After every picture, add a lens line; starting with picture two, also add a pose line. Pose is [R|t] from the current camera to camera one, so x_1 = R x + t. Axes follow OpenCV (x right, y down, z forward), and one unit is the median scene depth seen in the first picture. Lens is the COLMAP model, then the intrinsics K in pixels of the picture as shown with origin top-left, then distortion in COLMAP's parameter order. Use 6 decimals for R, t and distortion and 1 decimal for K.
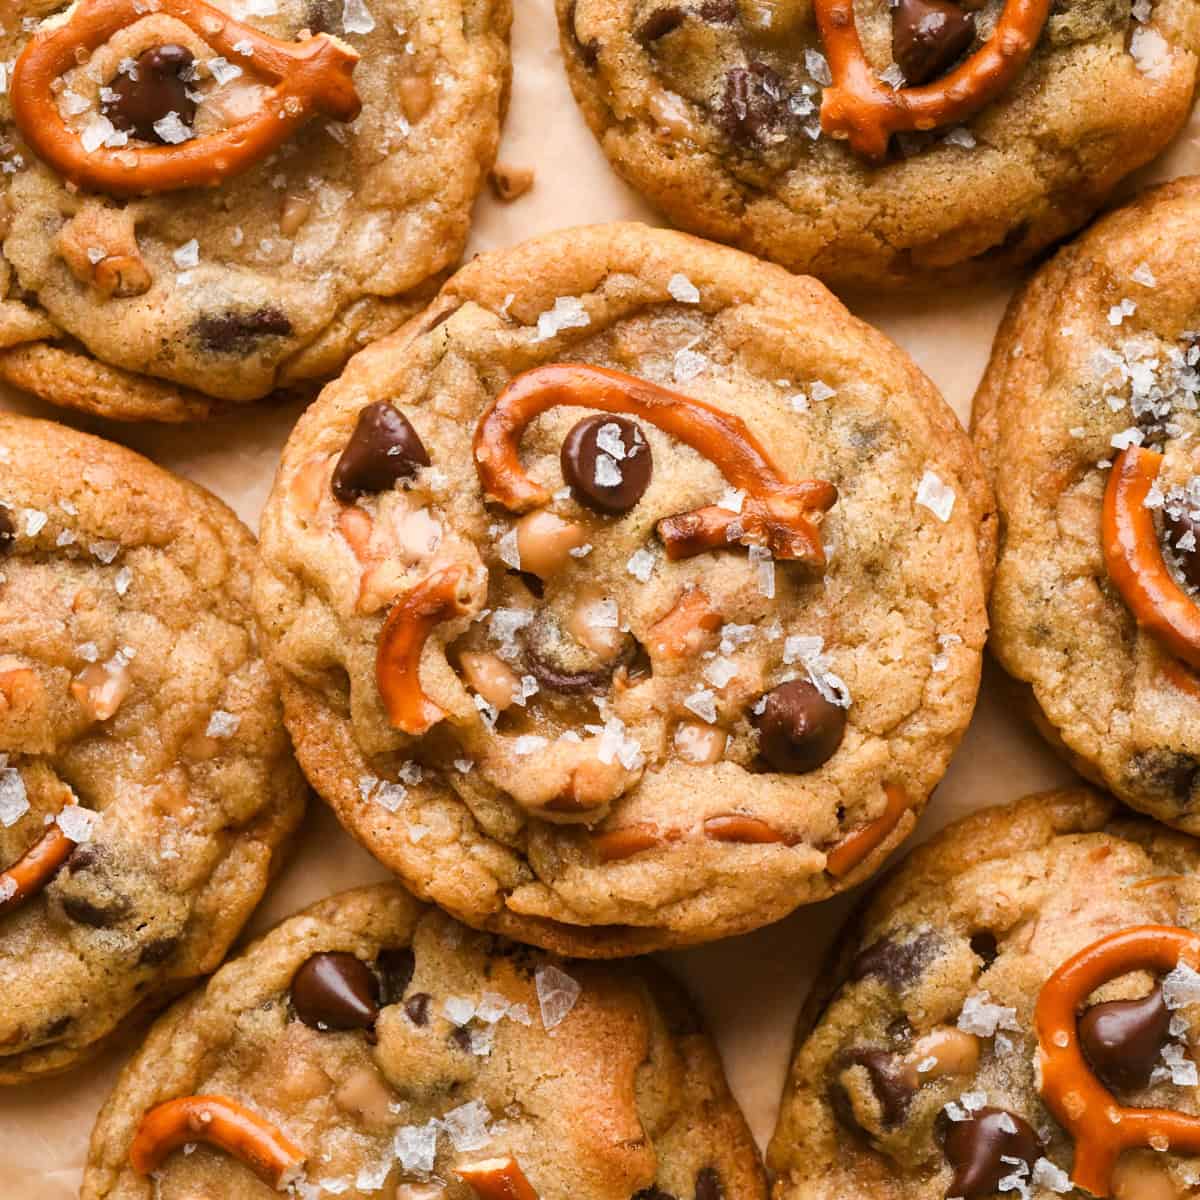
lens RADIAL K [[4441.4, 0, 576.9], [0, 4441.4, 586.7], [0, 0, 1]] dist [0.143382, 0.000000]
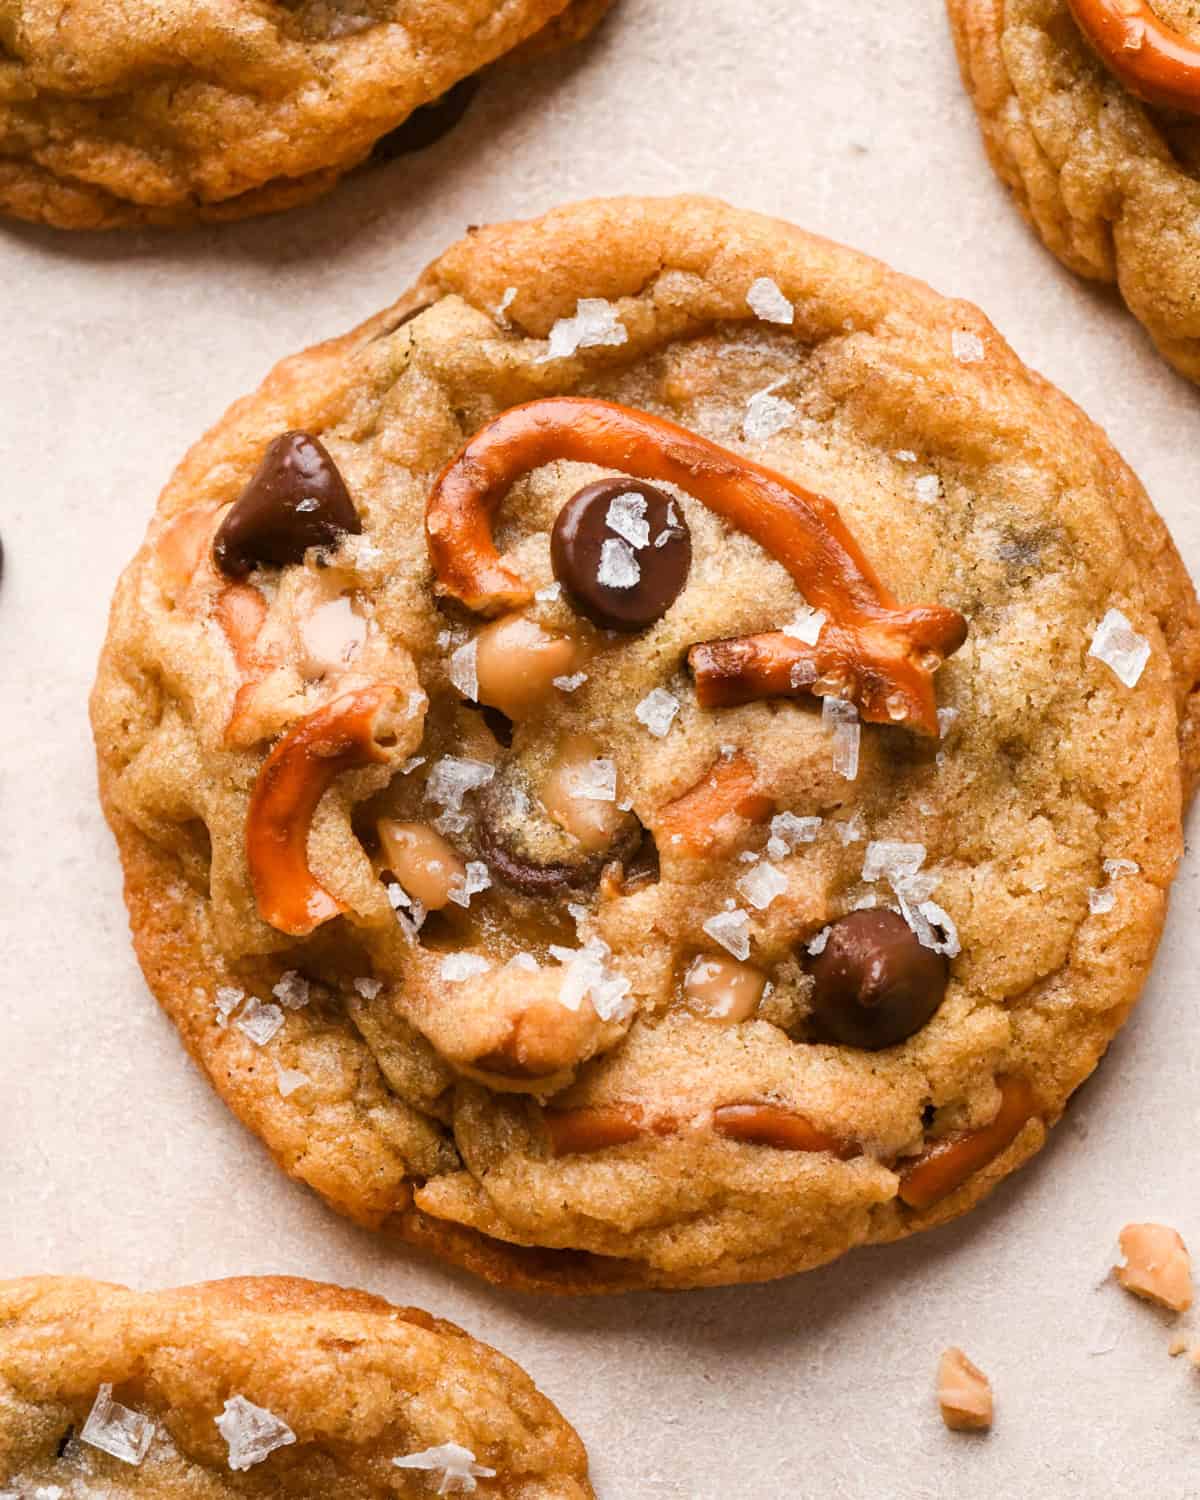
lens RADIAL K [[4454.8, 0, 589.6], [0, 4454.8, 758.9], [0, 0, 1]] dist [0.118138, 0.000000]
pose [[0.992726, 0.092608, -0.076940, 0.055371], [-0.091429, 0.995636, 0.018708, -0.009220], [0.078336, -0.011538, 0.996860, 0.338064]]
